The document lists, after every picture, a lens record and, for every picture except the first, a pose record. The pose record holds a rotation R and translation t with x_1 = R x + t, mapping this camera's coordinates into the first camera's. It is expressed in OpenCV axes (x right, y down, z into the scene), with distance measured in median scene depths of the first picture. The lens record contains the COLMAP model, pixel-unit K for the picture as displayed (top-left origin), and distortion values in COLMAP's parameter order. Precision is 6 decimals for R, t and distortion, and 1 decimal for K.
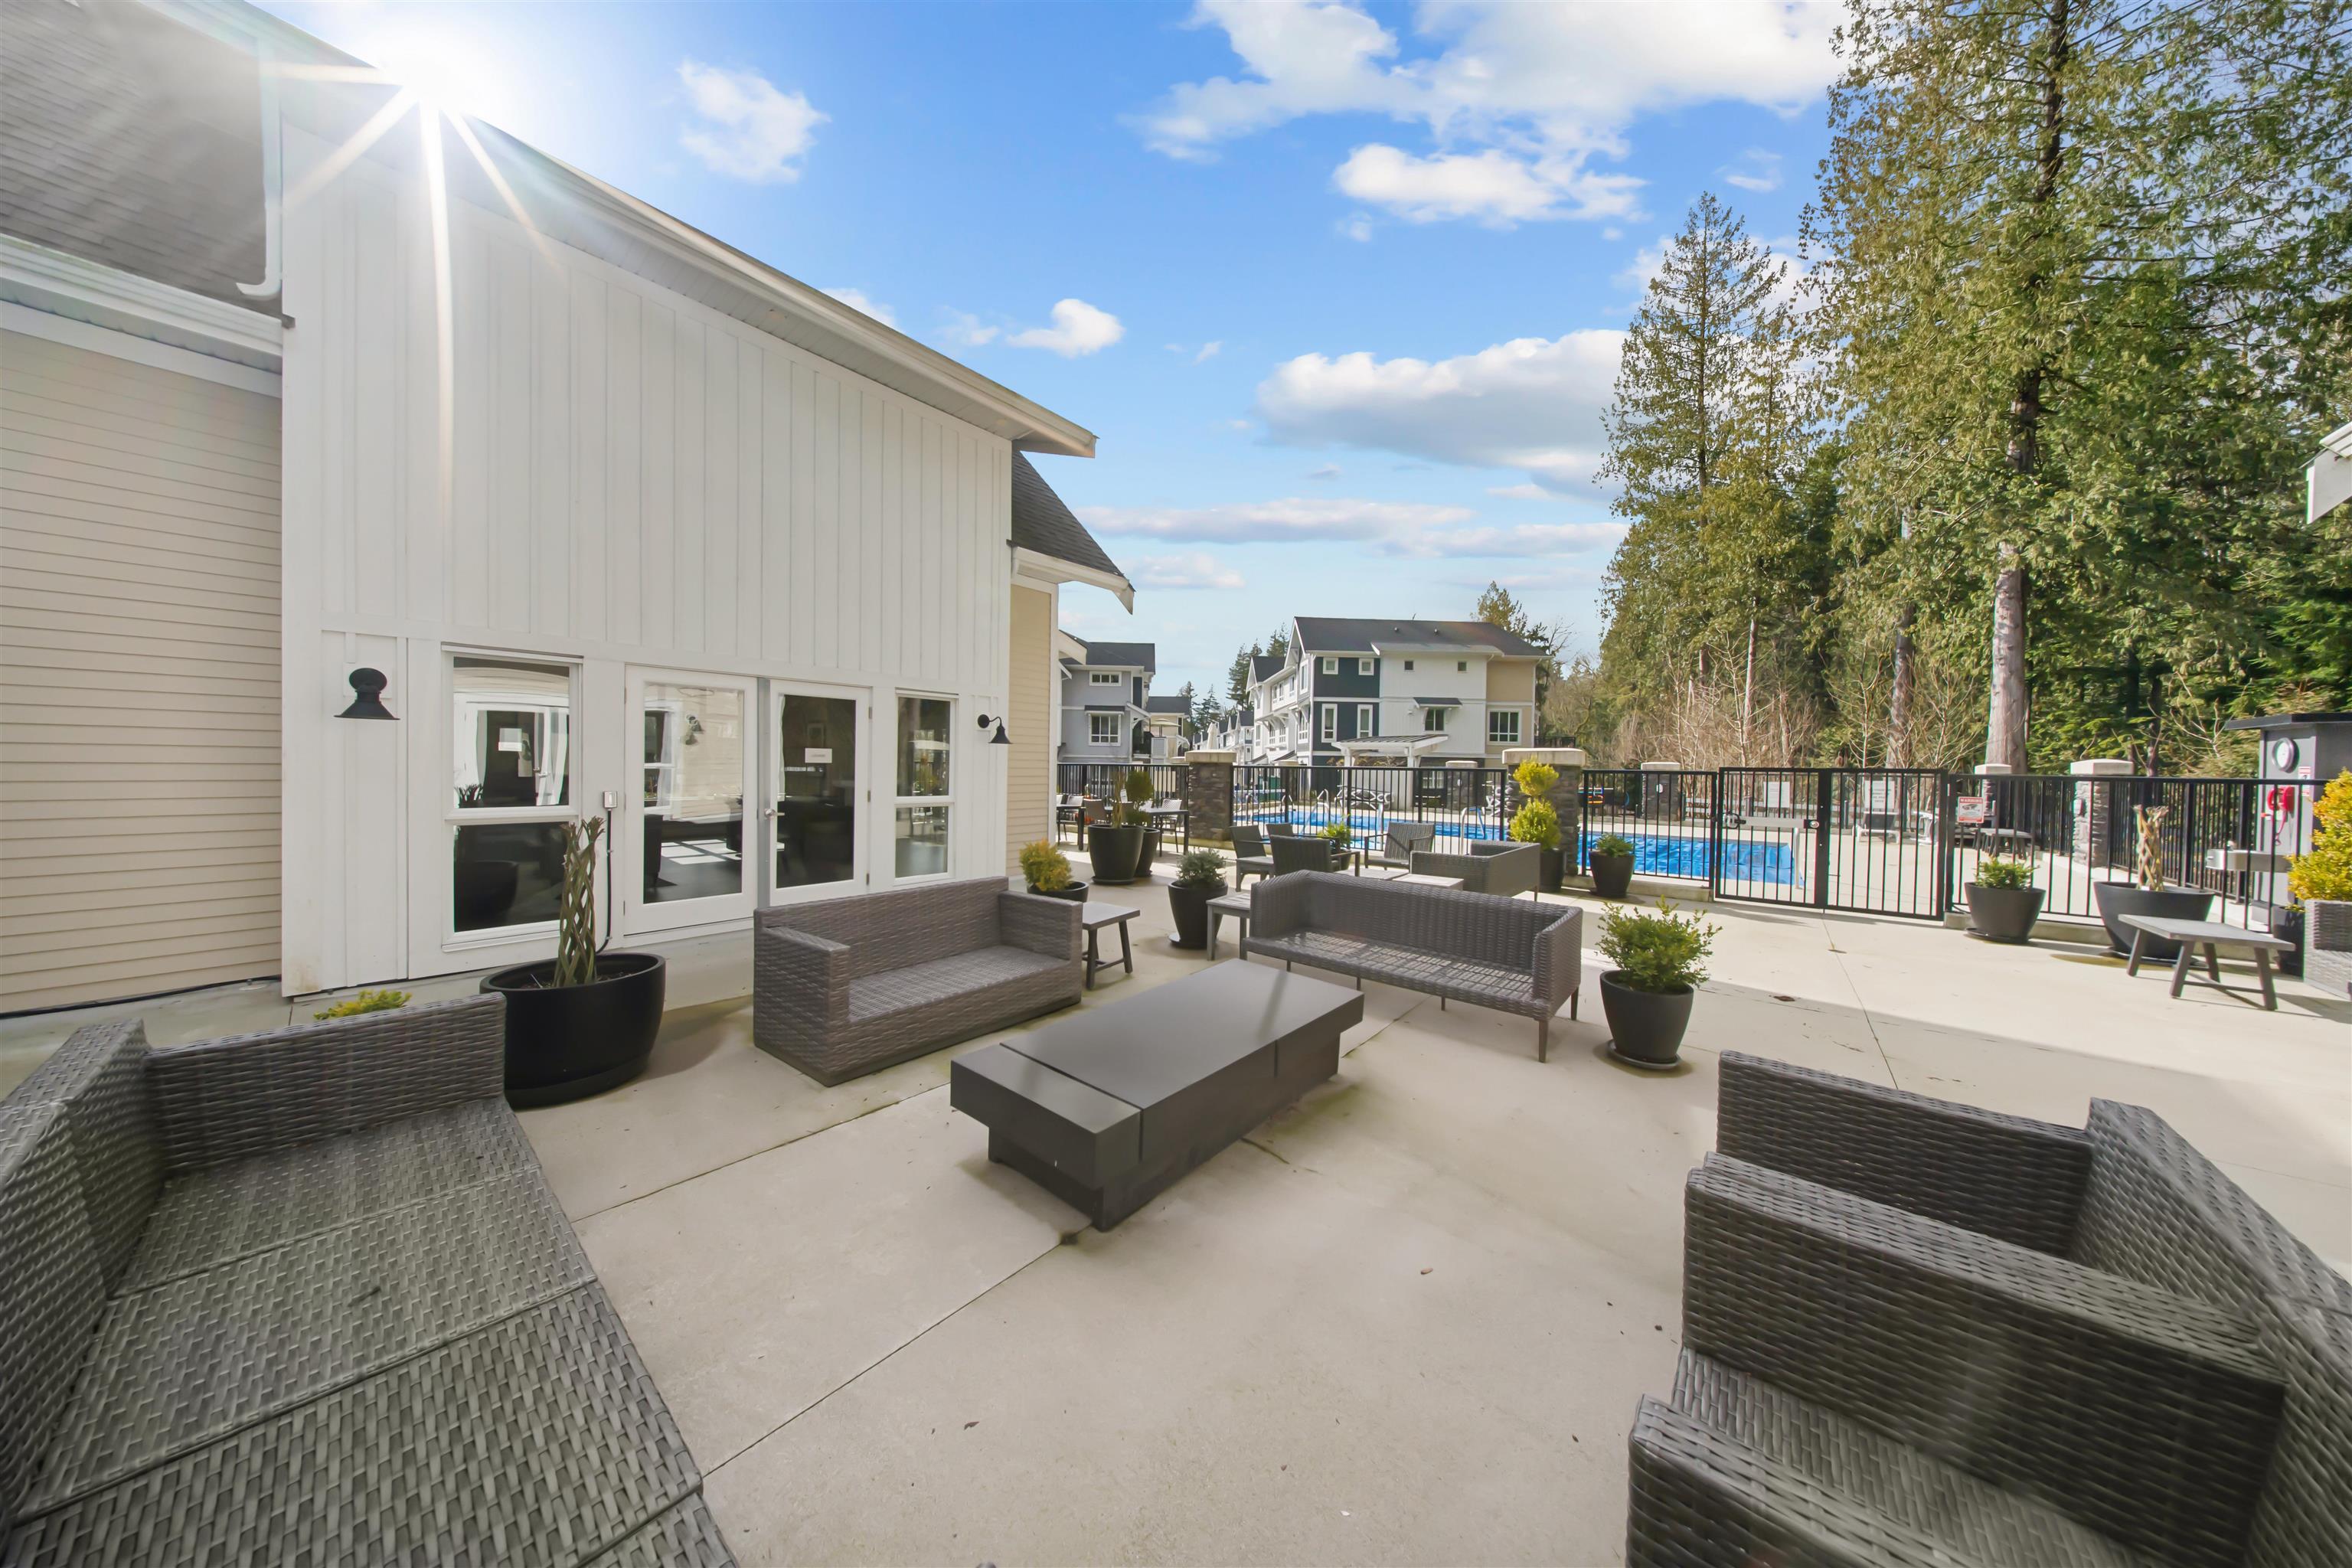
lens RADIAL K [[716.7, 0, 1175.2], [0, 716.7, 767.7], [0, 0, 1]] dist [-0.000509, -0.000114]
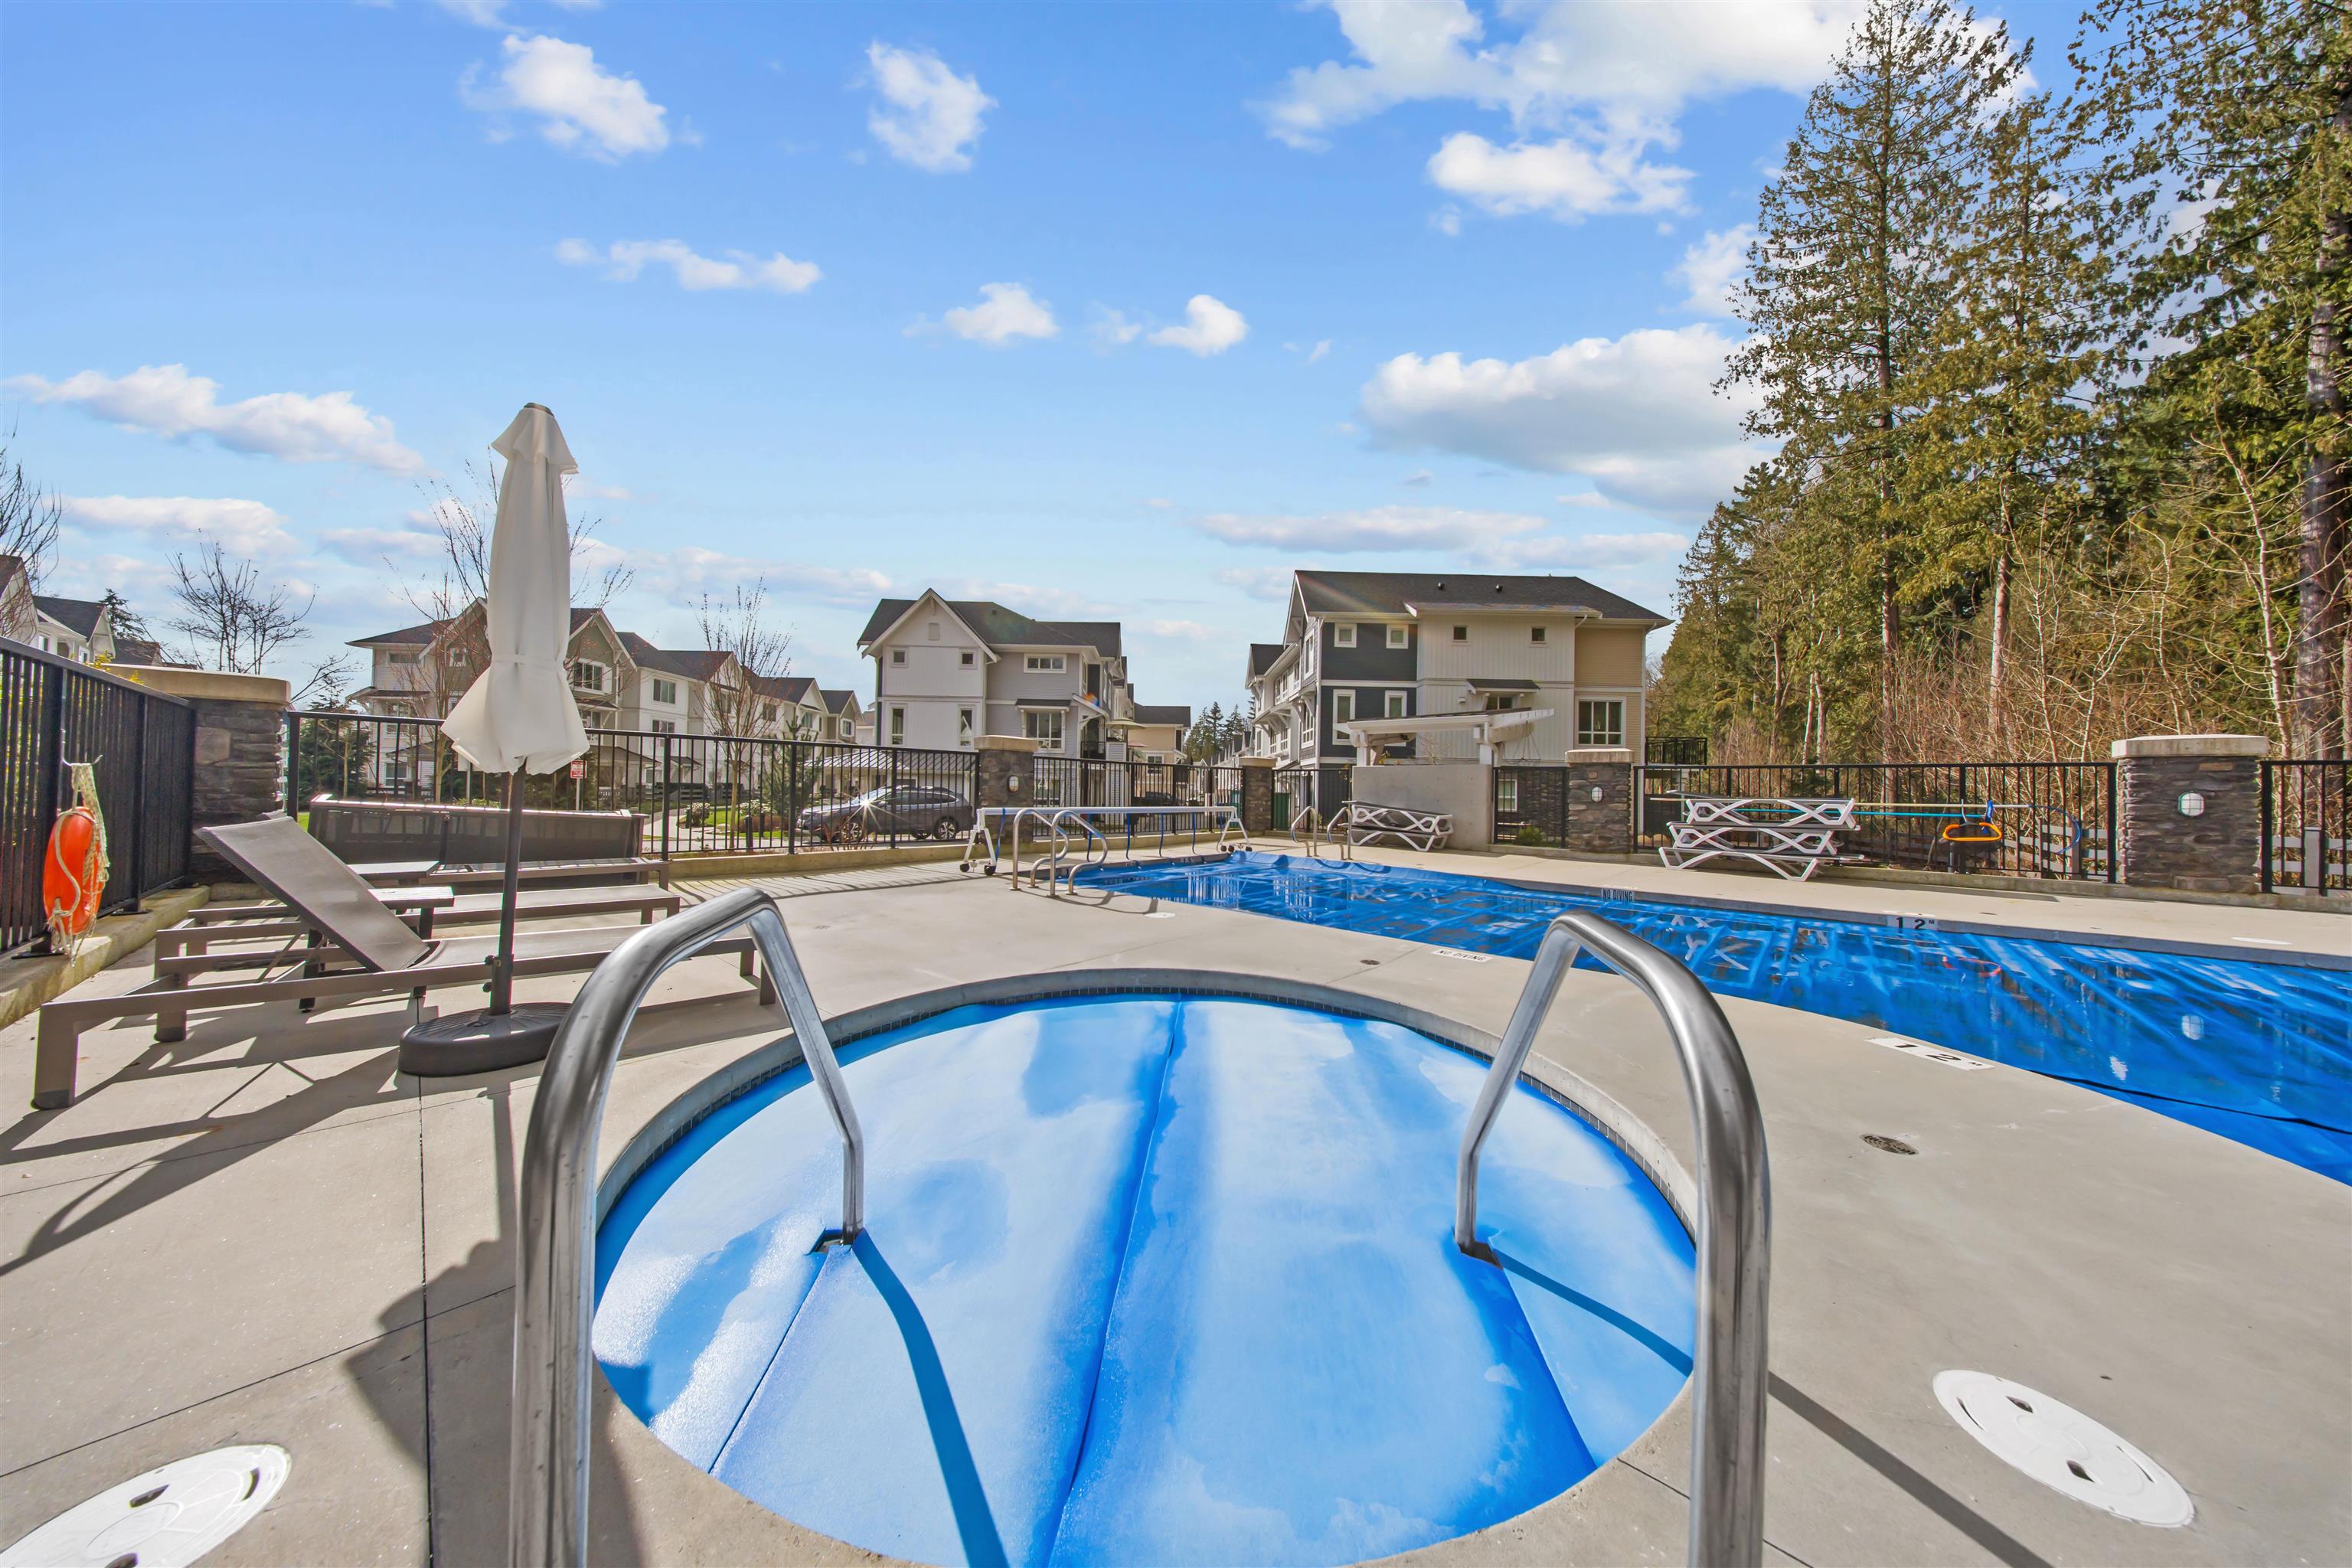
lens RADIAL K [[691.4, 0, 1167.0], [0, 691.4, 786.4], [0, 0, 1]] dist [0.000263, -0.000016]
pose [[0.998012, 0.003245, -0.062934, 0.081408], [-0.003855, 0.999947, -0.009578, 0.012335], [0.062900, 0.009801, 0.997972, 0.299887]]
